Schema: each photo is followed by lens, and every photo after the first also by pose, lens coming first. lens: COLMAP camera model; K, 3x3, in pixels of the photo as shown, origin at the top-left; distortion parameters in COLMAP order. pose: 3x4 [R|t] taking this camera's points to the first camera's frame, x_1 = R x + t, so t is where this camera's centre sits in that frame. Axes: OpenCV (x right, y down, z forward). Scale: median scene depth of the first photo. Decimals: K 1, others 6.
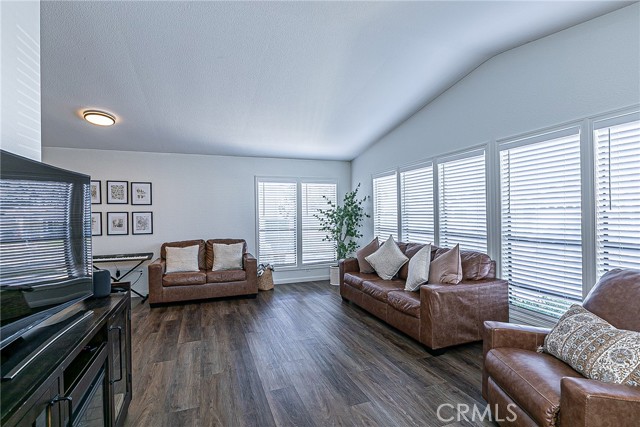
lens RADIAL K [[315.3, 0, 318.9], [0, 315.3, 215.7], [0, 0, 1]] dist [0.002607, -0.000819]
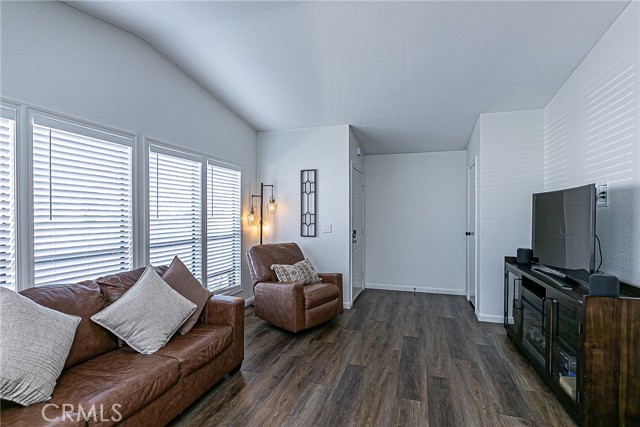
lens RADIAL K [[315.3, 0, 321.3], [0, 315.3, 213.3], [0, 0, 1]] dist [0.002607, -0.000819]
pose [[-0.794393, 0.010364, 0.607315, -0.344377], [0.011635, 0.999931, -0.001846, -0.017688], [-0.607292, 0.005599, -0.794459, 1.334148]]
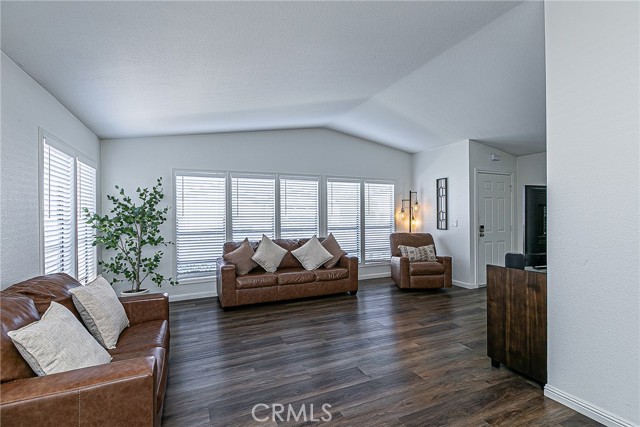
lens RADIAL K [[301.3, 0, 322.1], [0, 301.3, 212.2], [0, 0, 1]] dist [-0.002311, 0.000334]
pose [[-0.079023, 0.019471, 0.996683, -1.105626], [0.011122, 0.999764, -0.018649, 0.005957], [-0.996811, 0.009611, -0.079221, 1.099504]]
